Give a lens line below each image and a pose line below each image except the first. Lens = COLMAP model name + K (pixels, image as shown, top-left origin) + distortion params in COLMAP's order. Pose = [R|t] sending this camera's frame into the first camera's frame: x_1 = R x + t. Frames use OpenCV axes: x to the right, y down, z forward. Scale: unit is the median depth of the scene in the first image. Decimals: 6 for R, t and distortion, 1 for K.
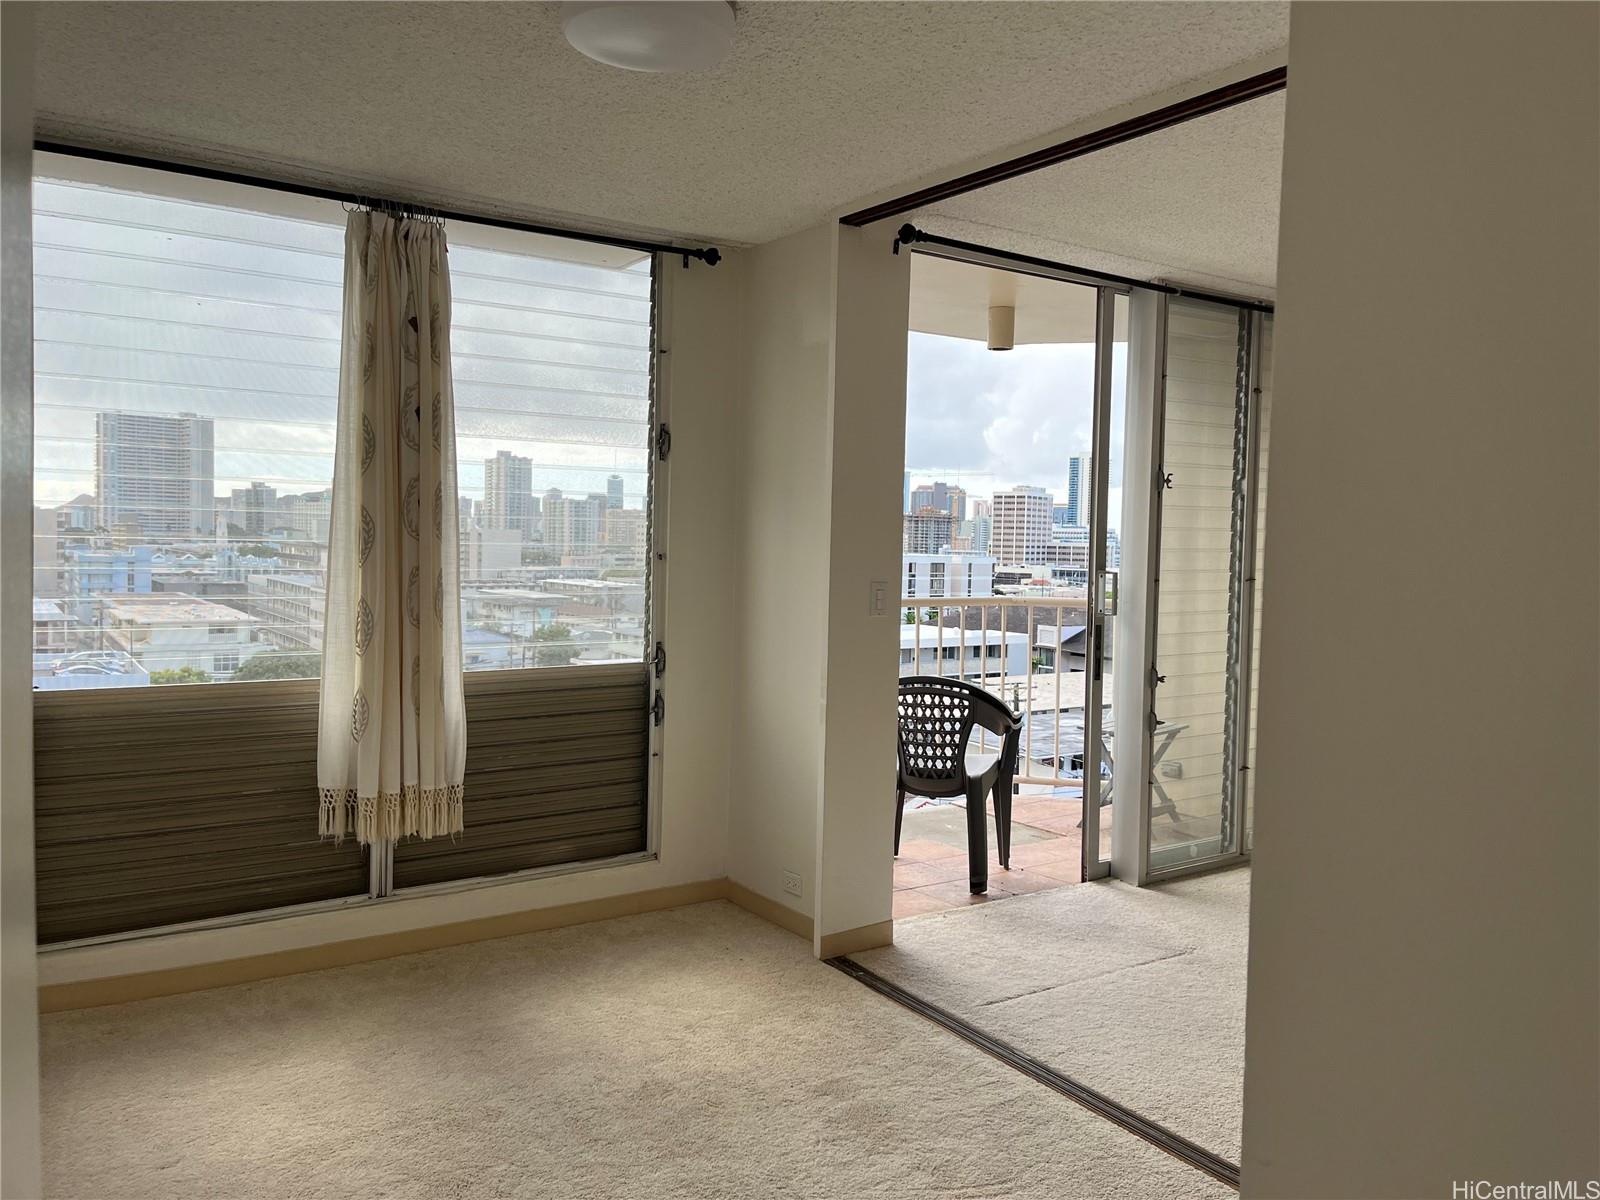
lens RADIAL K [[1219.5, 0, 808.1], [0, 1219.5, 592.5], [0, 0, 1]] dist [0.082673, -0.111872]
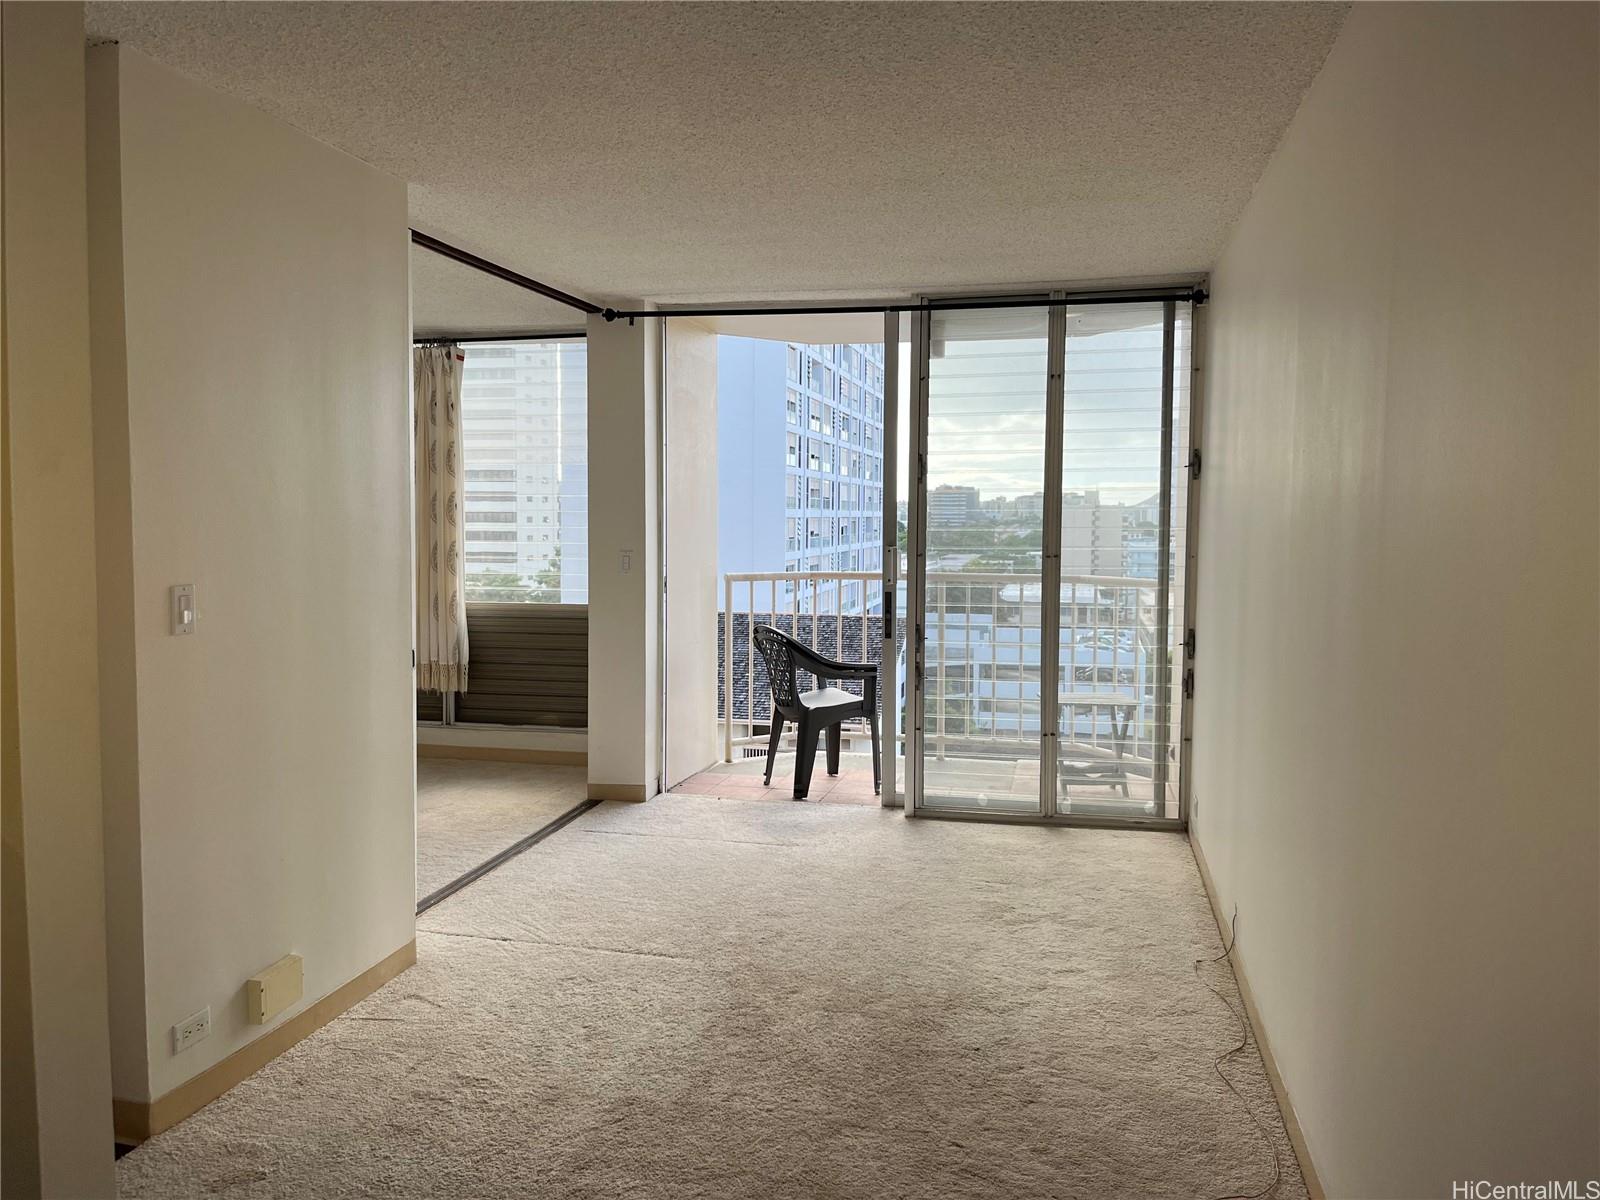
lens RADIAL K [[1219.5, 0, 808.1], [0, 1219.5, 592.5], [0, 0, 1]] dist [0.082673, -0.111872]
pose [[0.674815, 0.029505, -0.737397, 1.230792], [-0.026062, 0.999530, 0.016143, 0.011206], [0.737527, 0.008324, 0.675267, 0.162697]]
